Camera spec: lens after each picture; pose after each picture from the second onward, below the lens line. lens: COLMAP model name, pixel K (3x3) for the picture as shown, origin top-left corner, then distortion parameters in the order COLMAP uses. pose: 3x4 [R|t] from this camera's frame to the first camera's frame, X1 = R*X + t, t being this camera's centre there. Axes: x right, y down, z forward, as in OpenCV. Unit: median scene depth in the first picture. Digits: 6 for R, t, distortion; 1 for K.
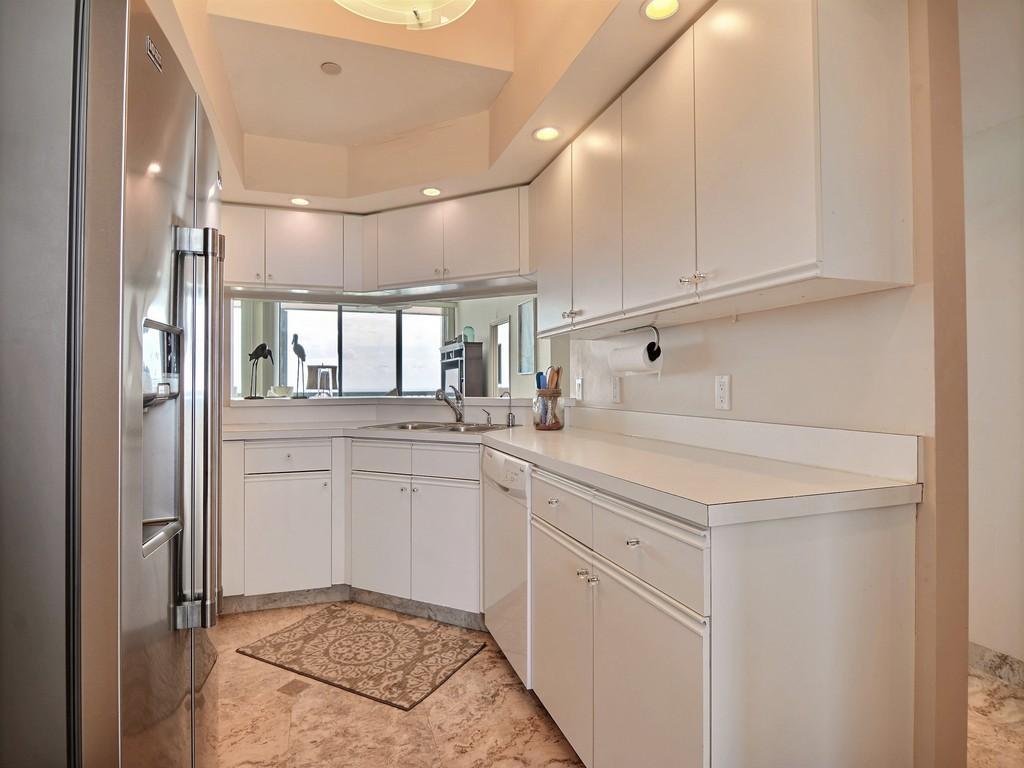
lens RADIAL K [[547.8, 0, 508.9], [0, 547.8, 385.6], [0, 0, 1]] dist [-0.007377, -0.001266]
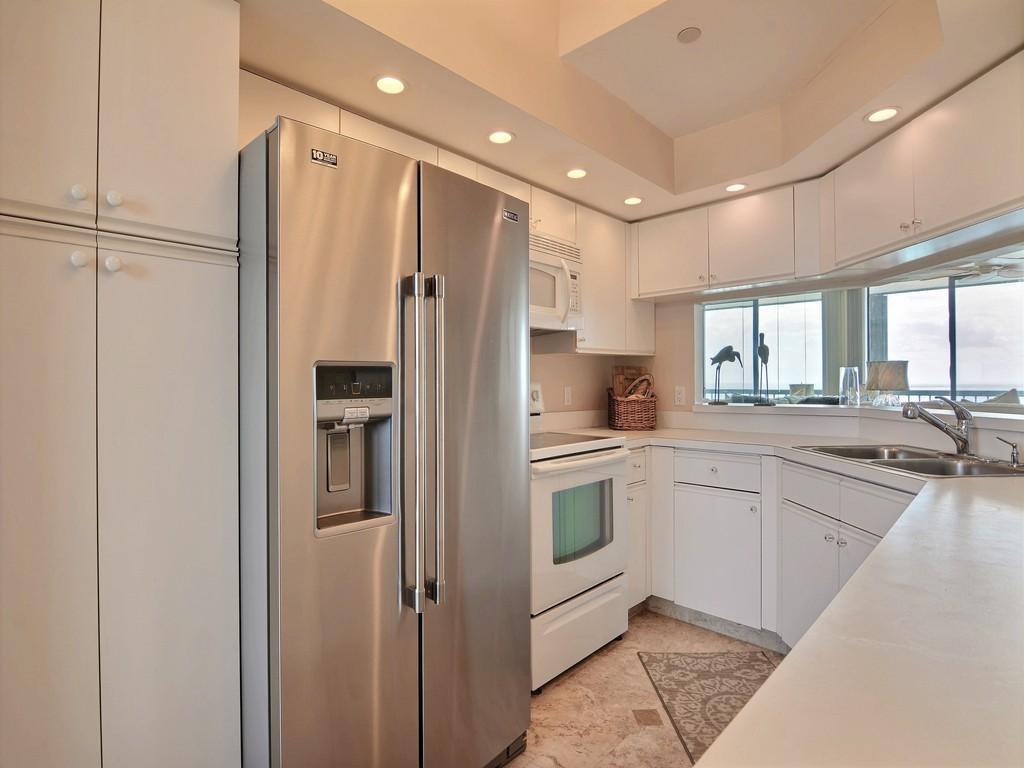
lens RADIAL K [[540.3, 0, 507.4], [0, 540.3, 381.8], [0, 0, 1]] dist [-0.003510, -0.001894]
pose [[0.459234, 0.000568, -0.888315, 0.253526], [0.005987, 0.999975, 0.003734, -0.025556], [0.888295, -0.007033, 0.459219, 0.281430]]
